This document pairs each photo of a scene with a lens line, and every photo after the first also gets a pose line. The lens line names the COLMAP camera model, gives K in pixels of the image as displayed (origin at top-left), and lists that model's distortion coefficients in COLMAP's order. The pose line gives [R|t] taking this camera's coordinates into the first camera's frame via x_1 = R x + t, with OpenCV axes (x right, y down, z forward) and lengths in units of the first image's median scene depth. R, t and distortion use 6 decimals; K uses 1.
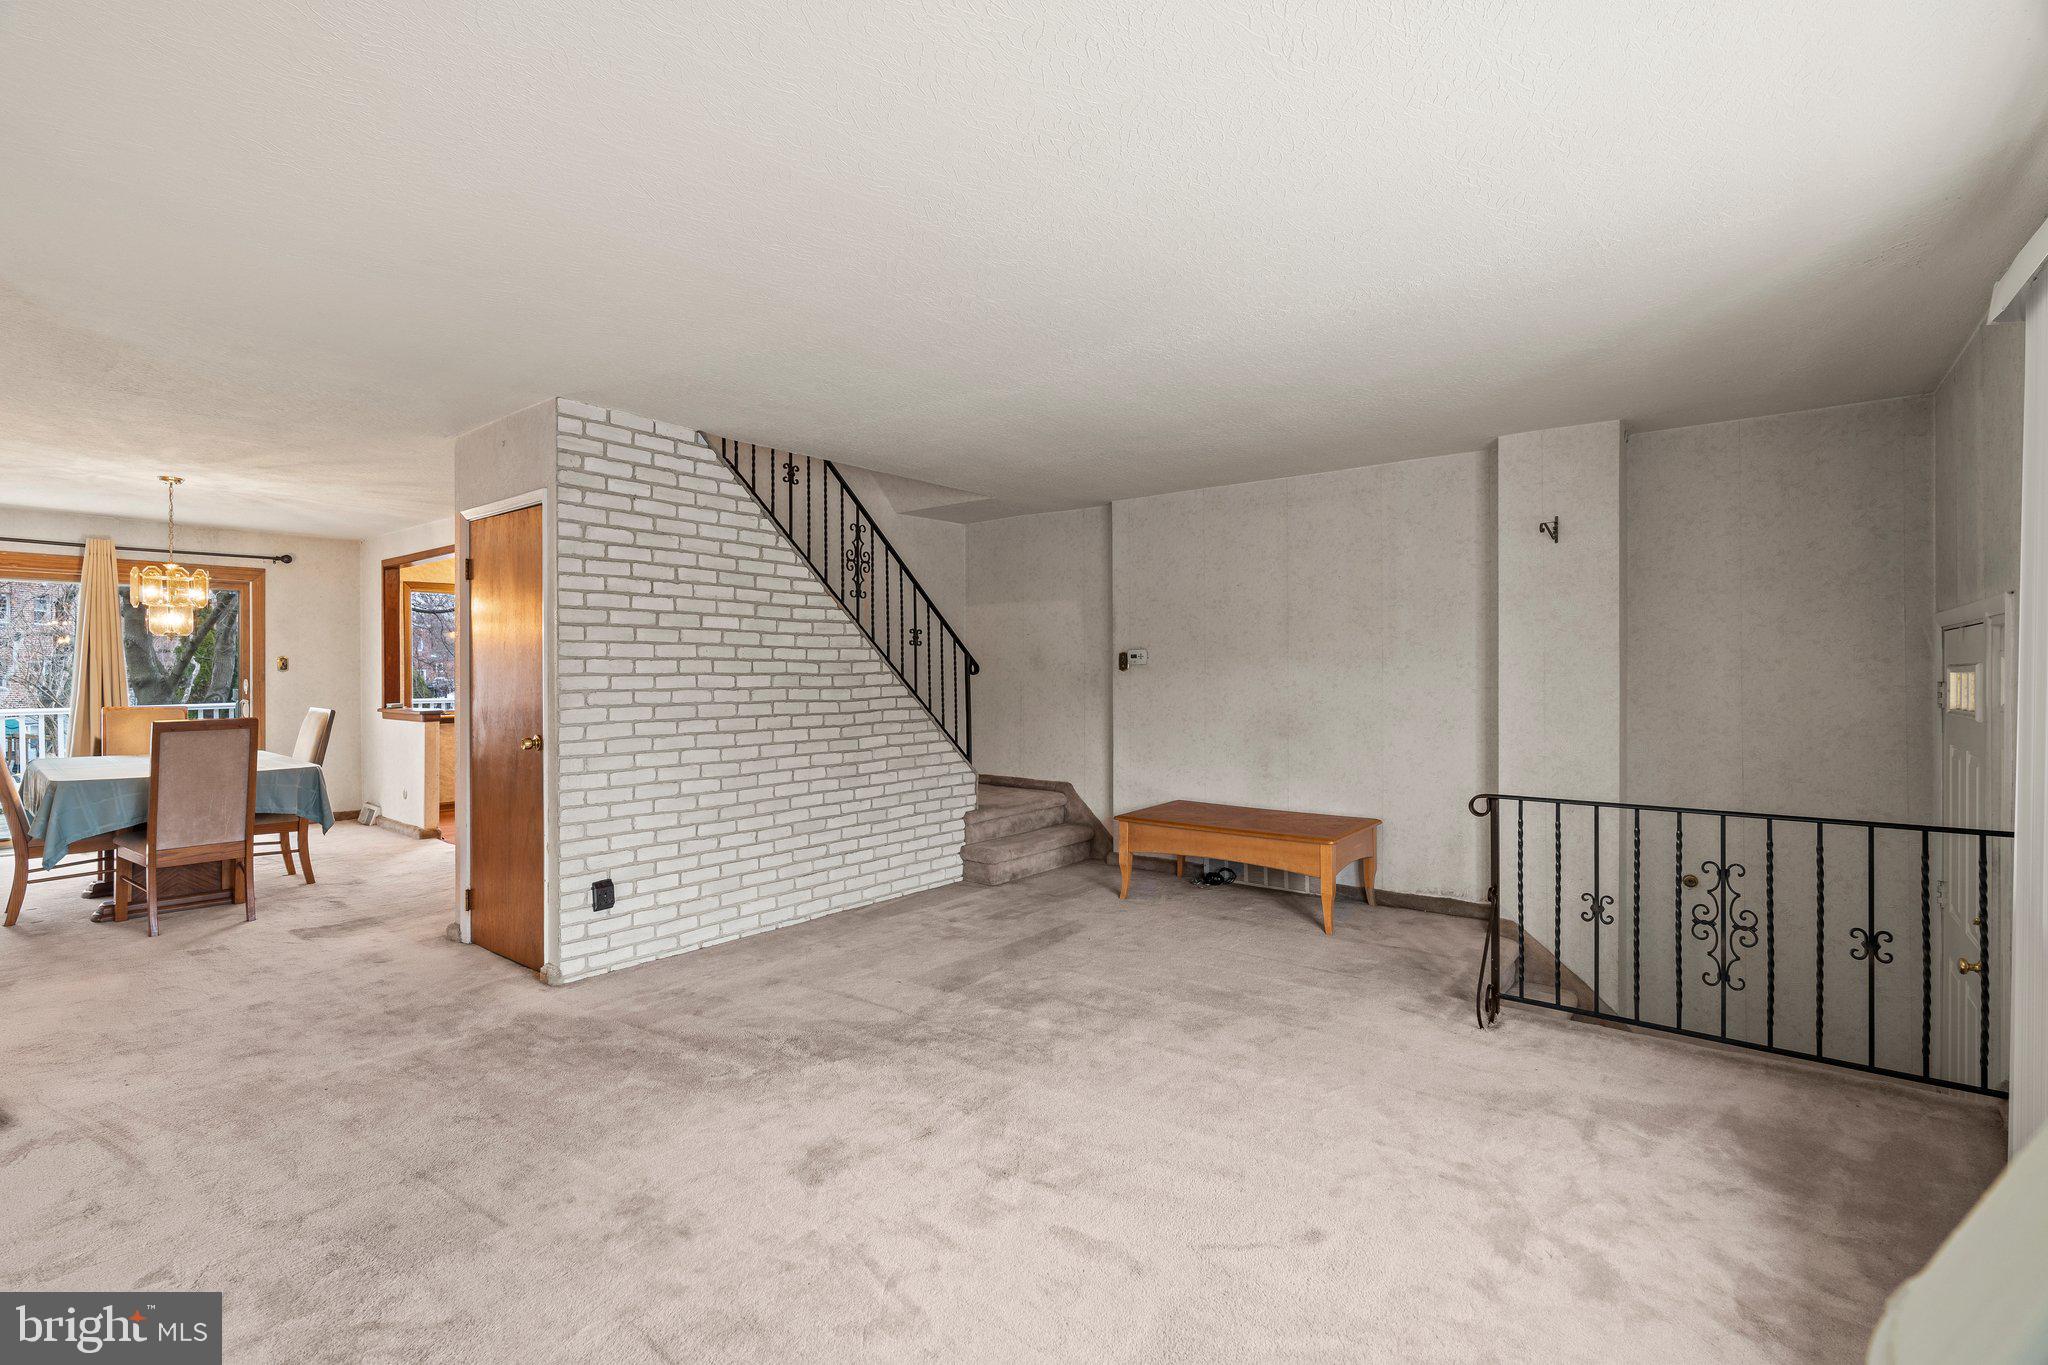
lens RADIAL K [[927.6, 0, 1008.4], [0, 927.6, 672.0], [0, 0, 1]] dist [-0.011050, 0.000186]
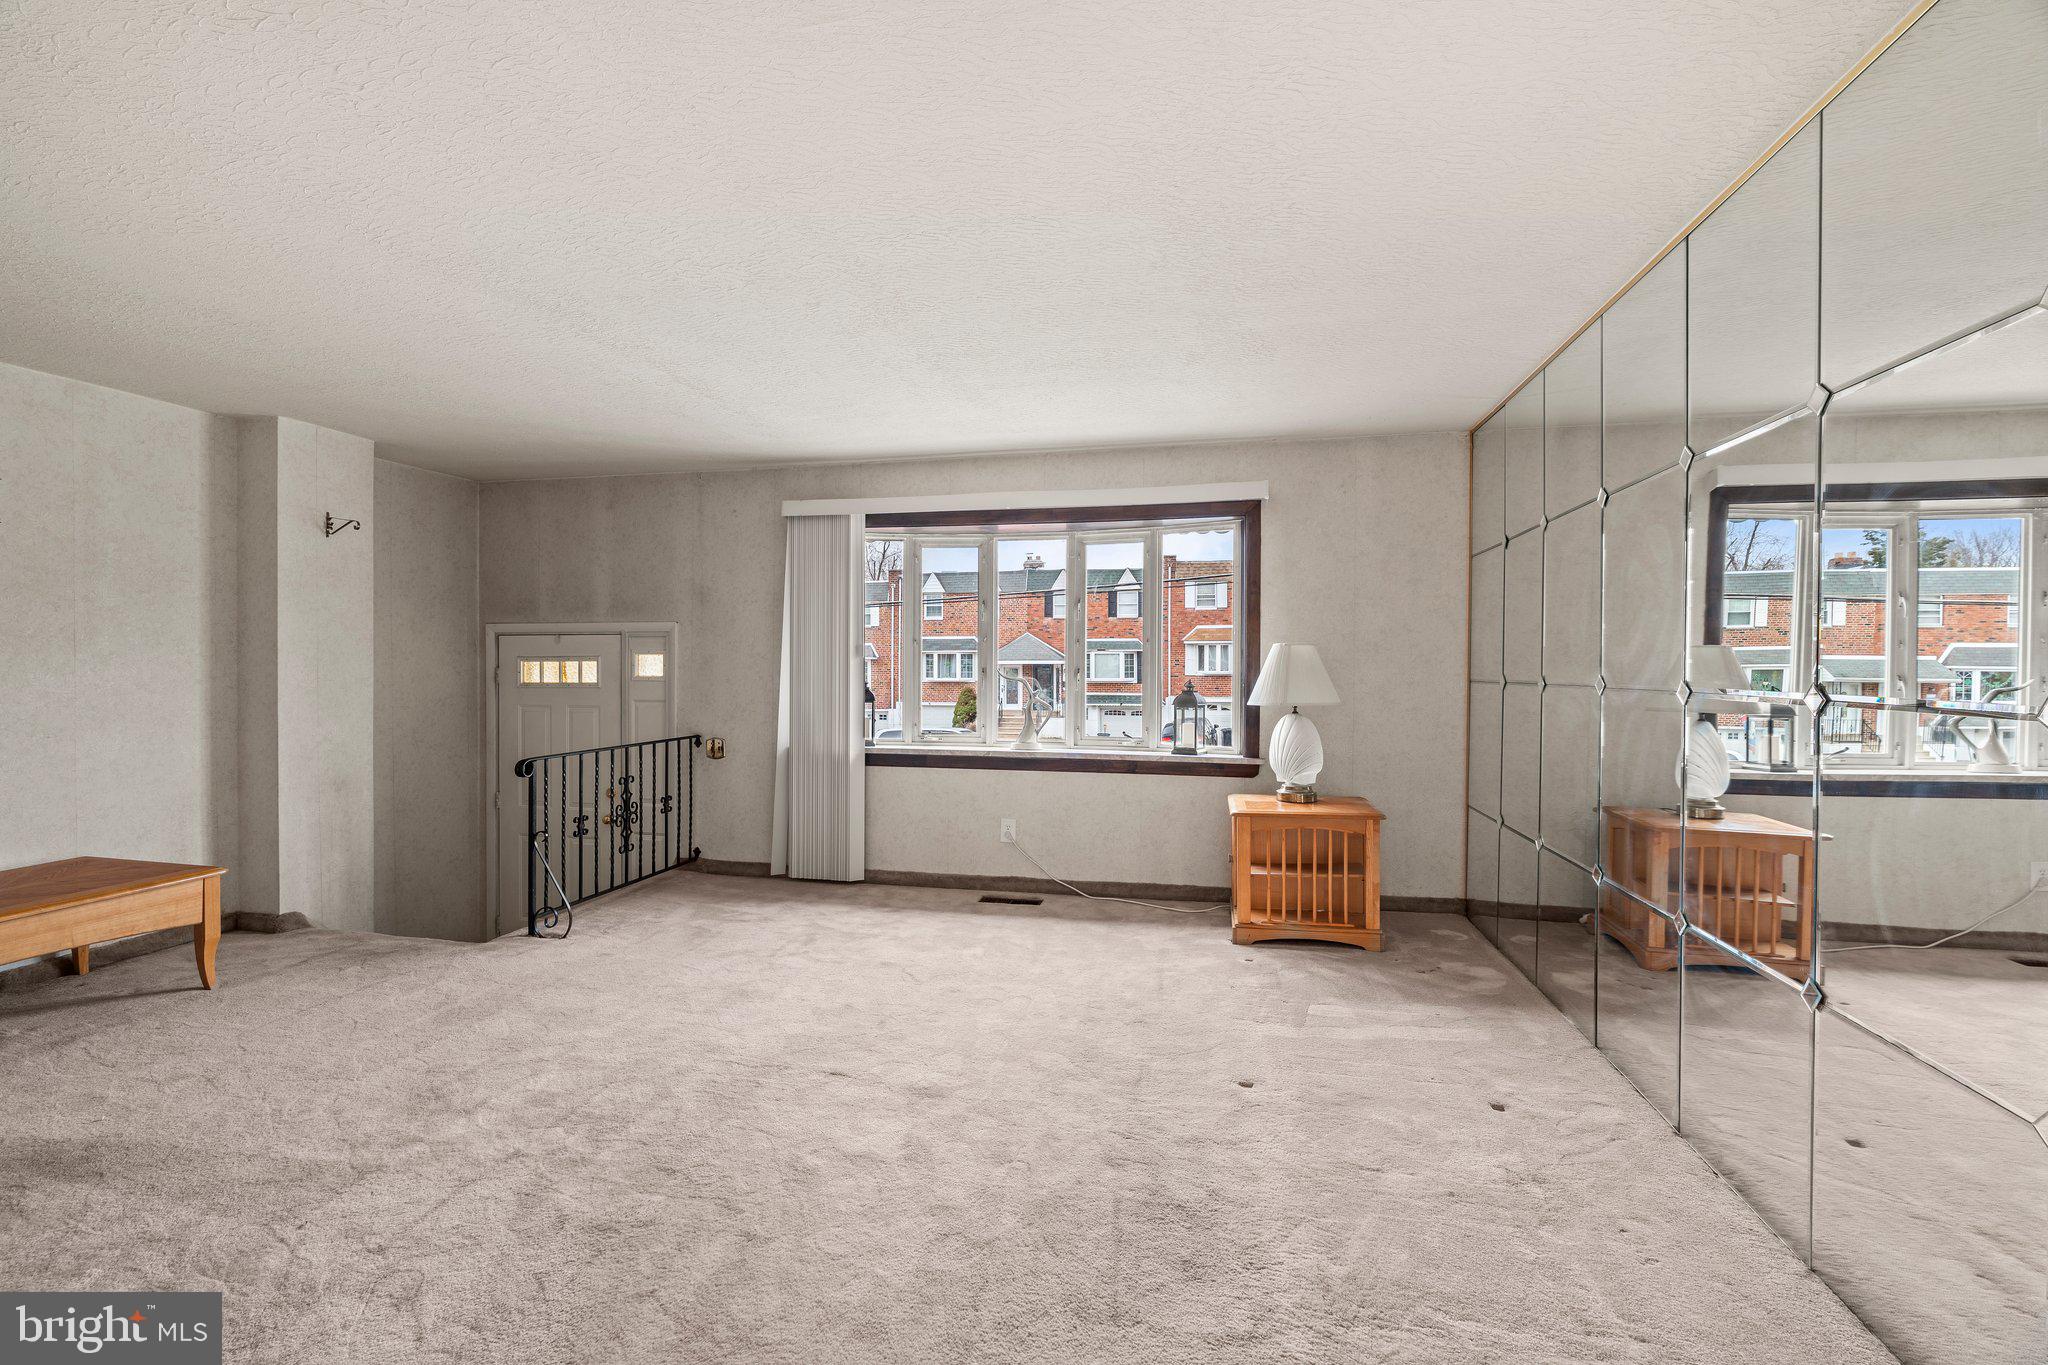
lens RADIAL K [[927.6, 0, 1001.6], [0, 927.6, 673.7], [0, 0, 1]] dist [-0.011050, 0.000186]
pose [[-0.441138, -0.005261, 0.897424, -0.629272], [0.001992, 0.999975, 0.006841, 0.008881], [-0.897437, 0.004805, -0.441116, 0.710411]]
